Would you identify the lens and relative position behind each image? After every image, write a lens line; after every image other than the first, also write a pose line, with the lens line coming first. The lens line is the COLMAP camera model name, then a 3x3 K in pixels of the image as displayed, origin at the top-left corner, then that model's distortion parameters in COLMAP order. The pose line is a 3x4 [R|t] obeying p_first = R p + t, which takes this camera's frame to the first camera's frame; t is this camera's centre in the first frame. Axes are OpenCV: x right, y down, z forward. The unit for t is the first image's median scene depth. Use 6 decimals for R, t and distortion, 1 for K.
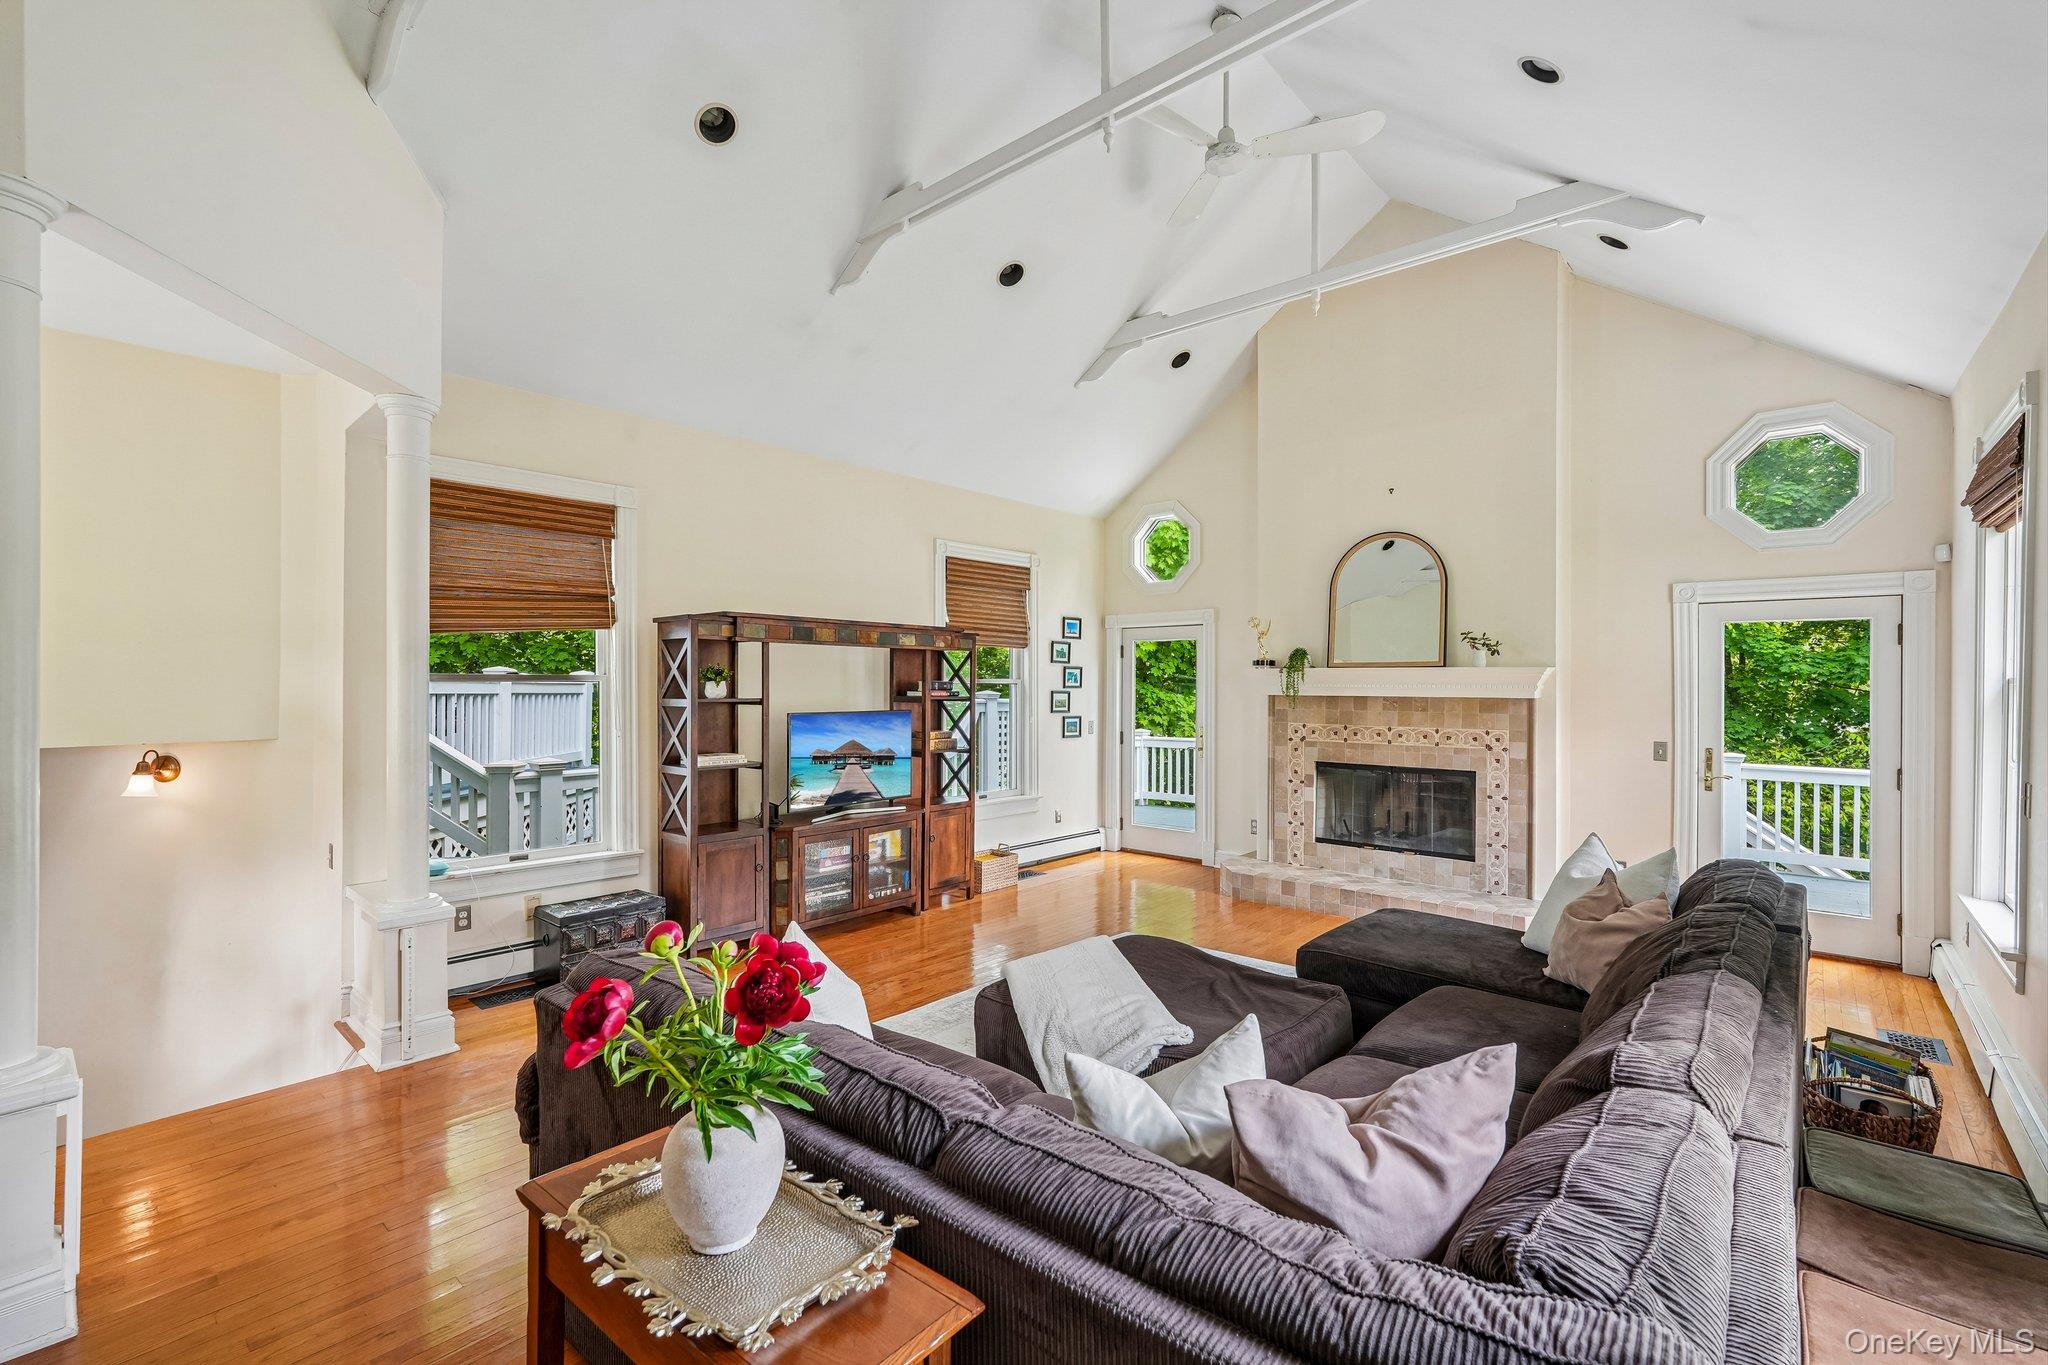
lens RADIAL K [[895.6, 0, 1028.9], [0, 895.6, 683.6], [0, 0, 1]] dist [-0.014057, 0.007228]
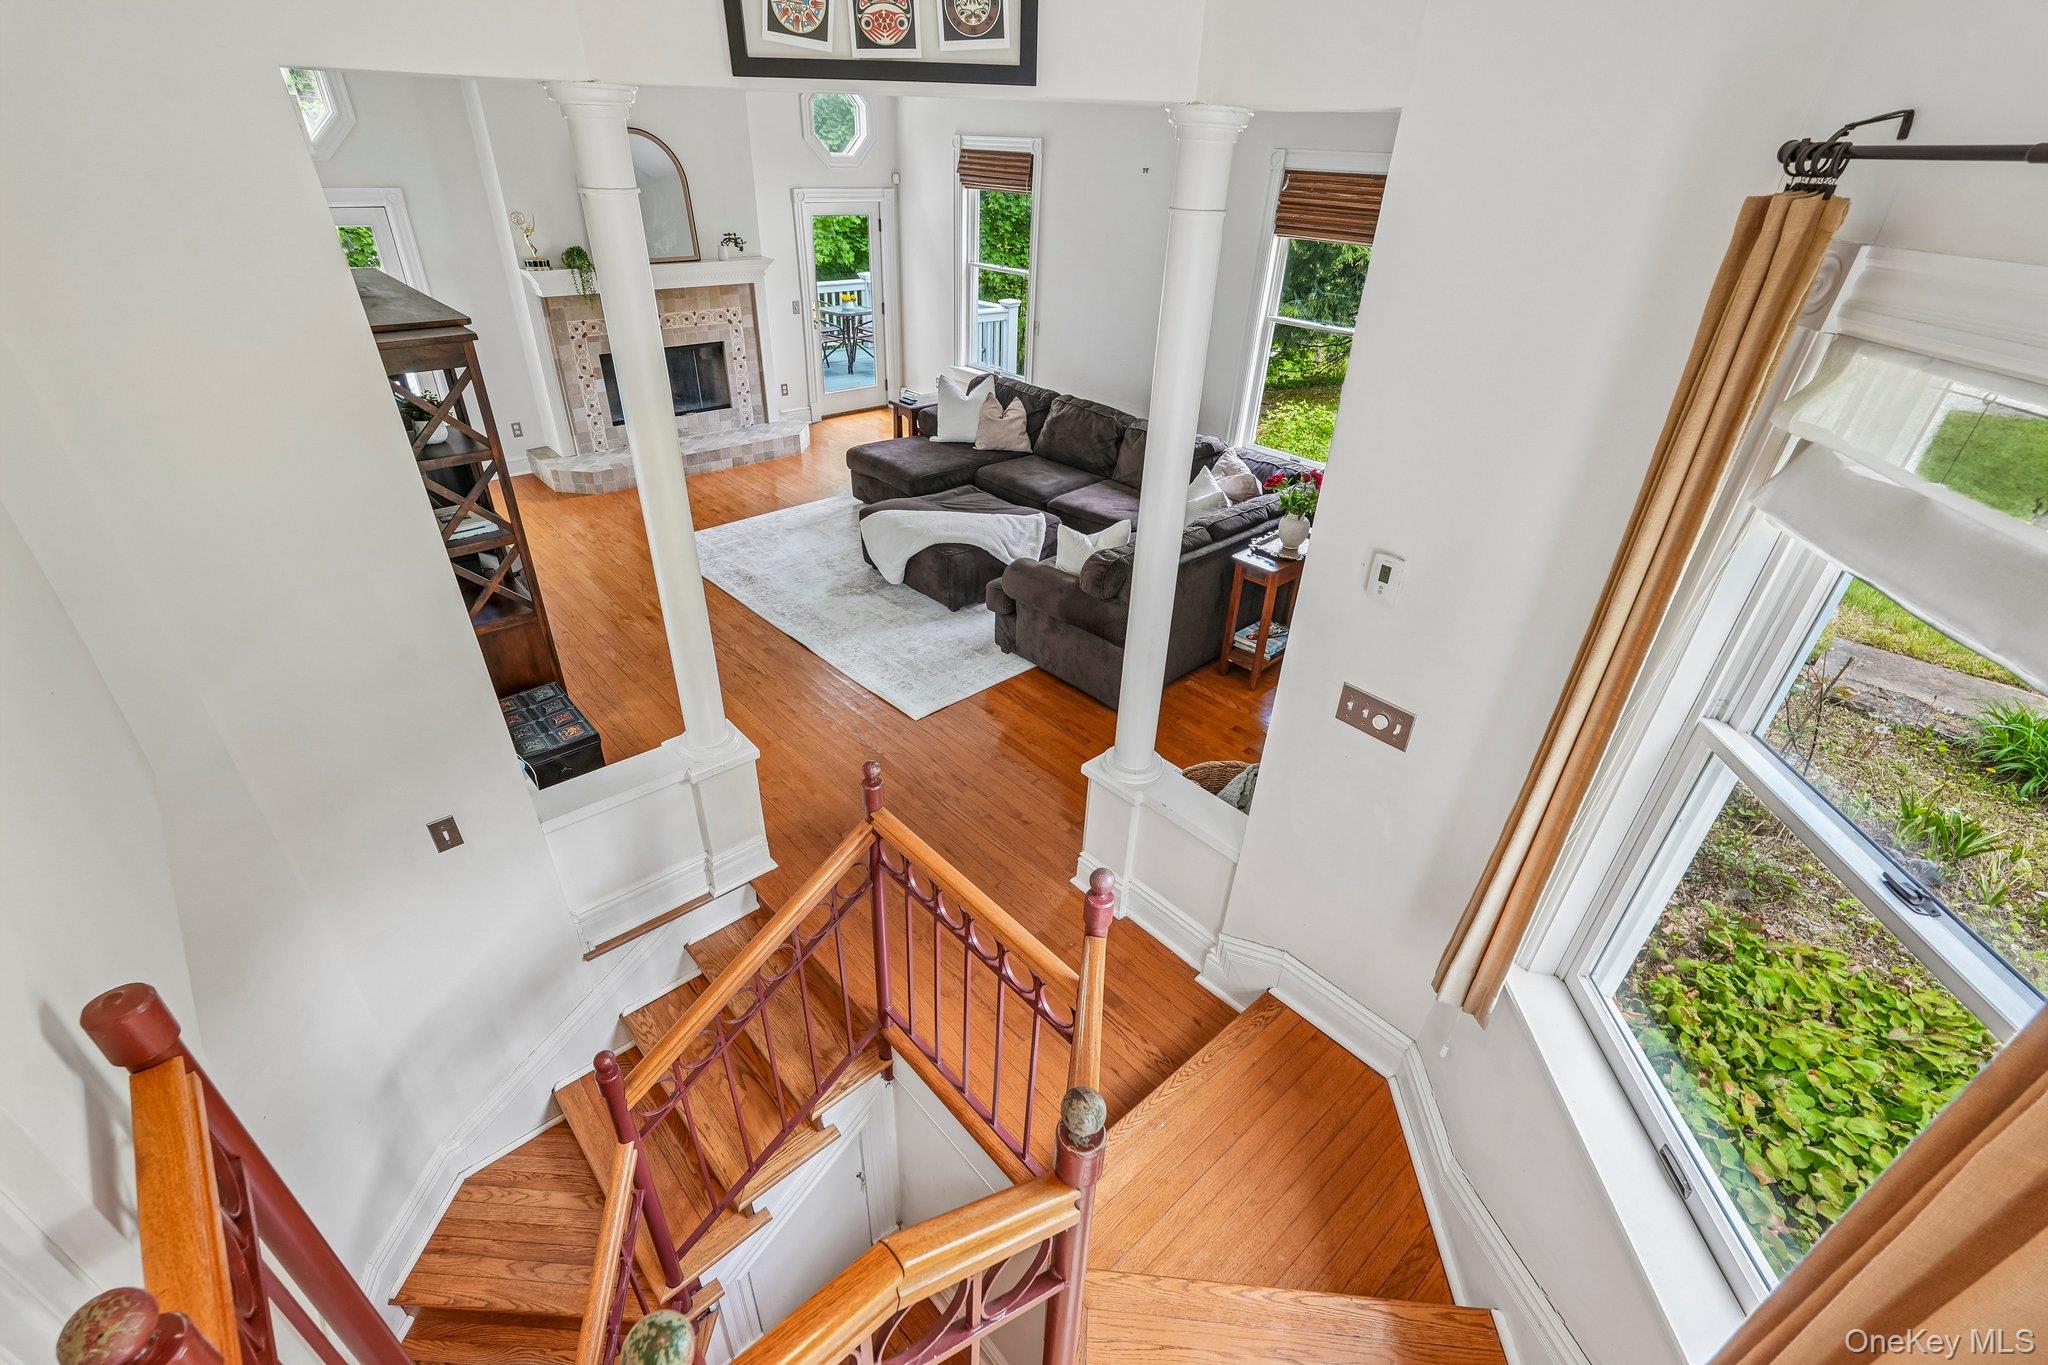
lens RADIAL K [[895.6, 0, 1023.1], [0, 895.6, 673.0], [0, 0, 1]] dist [-0.014057, 0.007228]
pose [[0.126332, -0.505860, 0.853315, -0.820129], [-0.033717, 0.857520, 0.513344, -0.173963], [-0.991415, -0.093623, 0.091276, 0.351348]]
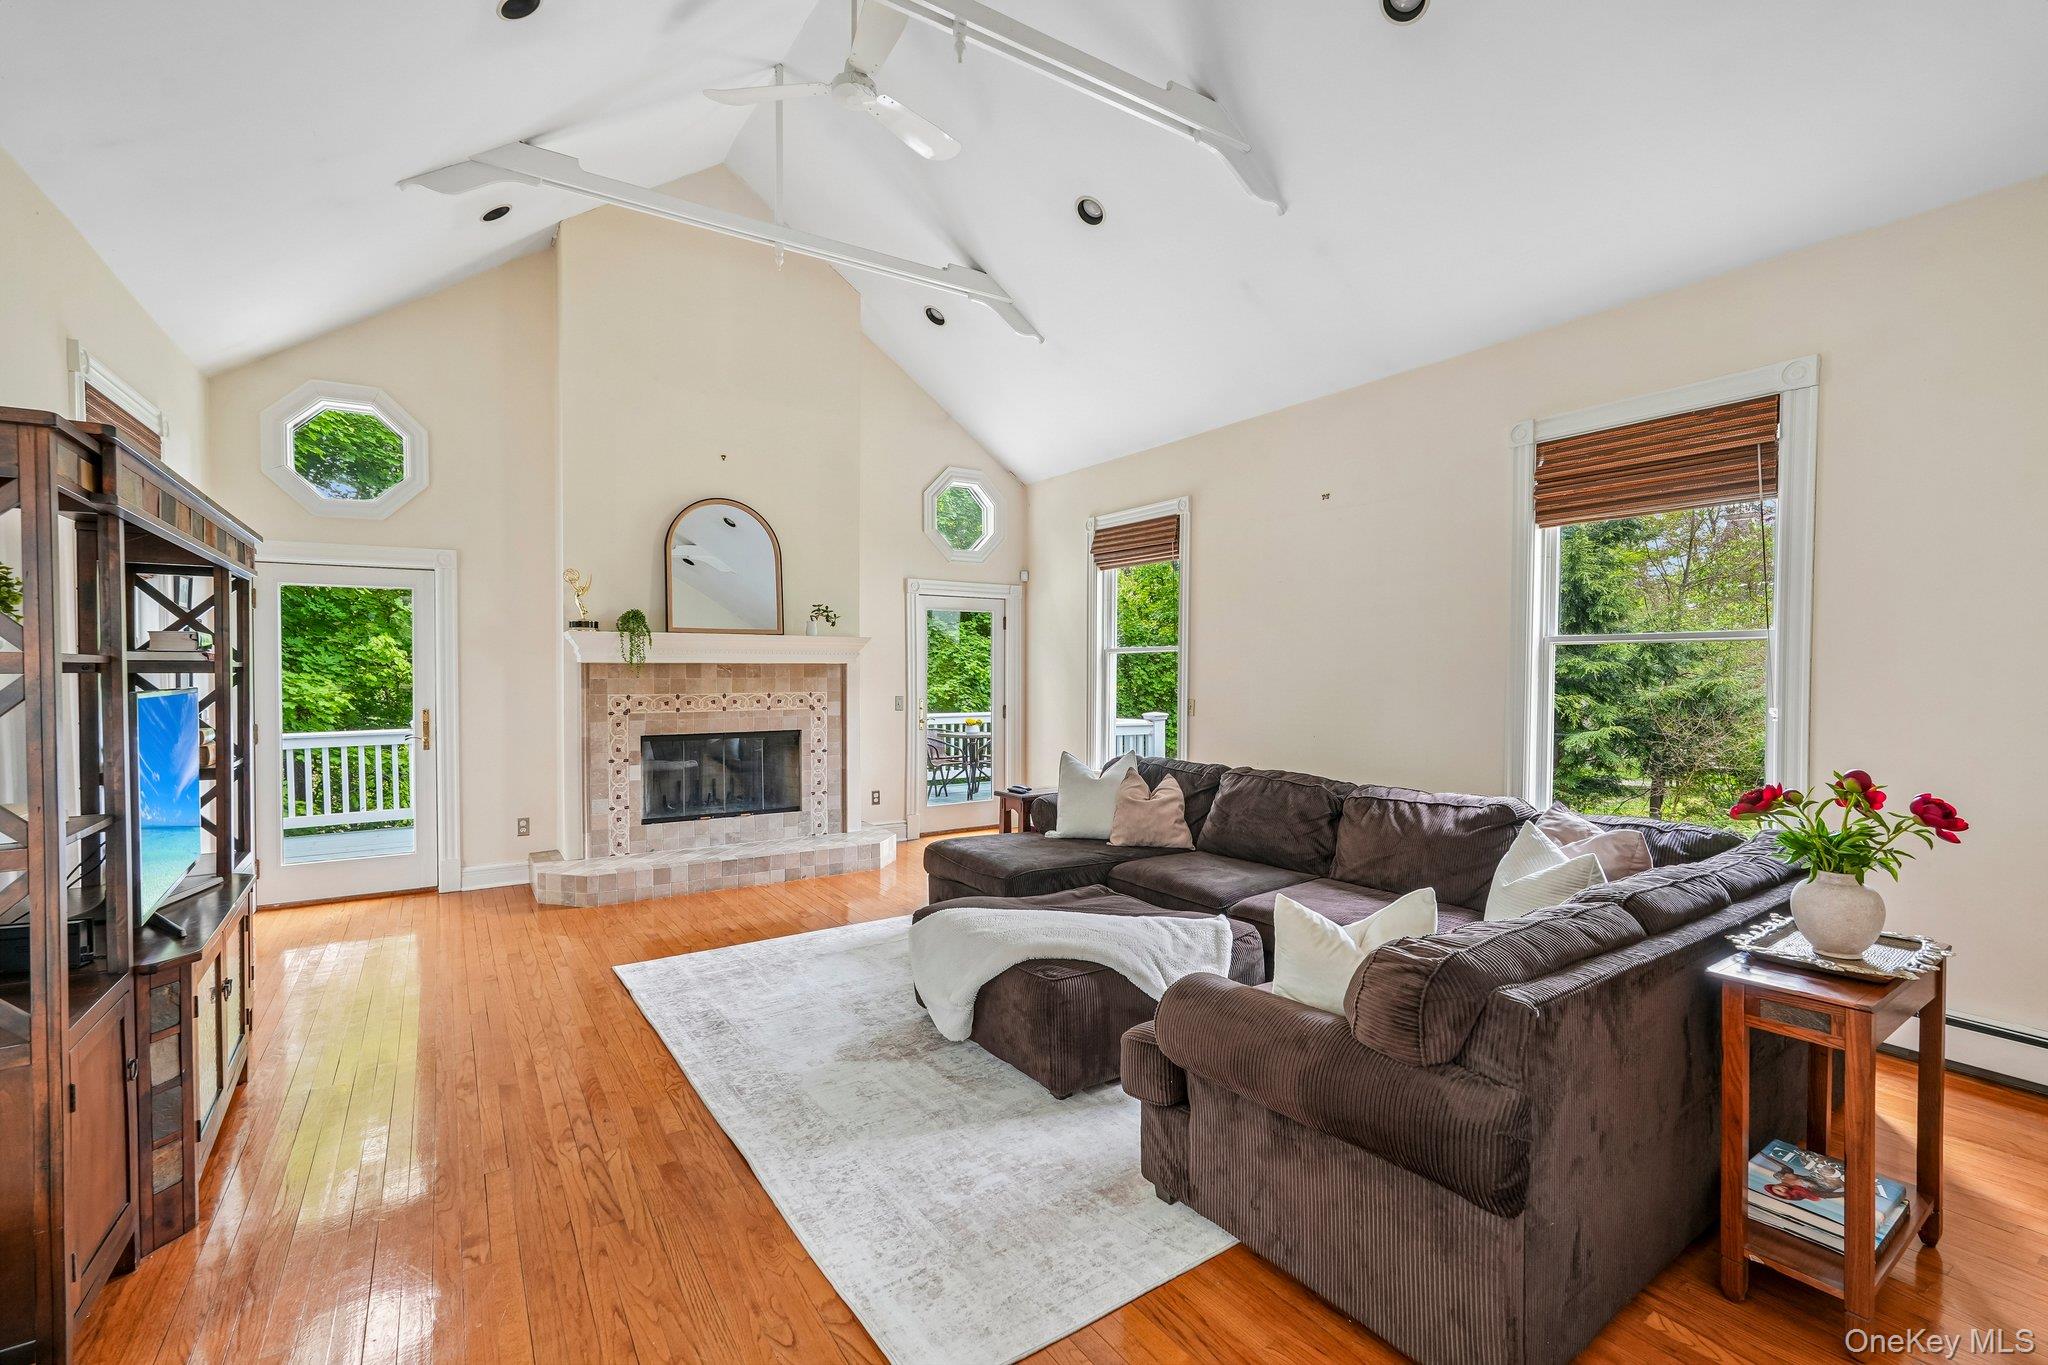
lens RADIAL K [[895.6, 0, 1026.3], [0, 895.6, 681.0], [0, 0, 1]] dist [-0.014057, 0.007228]
pose [[0.274058, -0.017868, 0.961547, -0.467925], [0.000850, 0.999832, 0.018337, 0.016287], [-0.961713, -0.004208, 0.274027, 0.400987]]
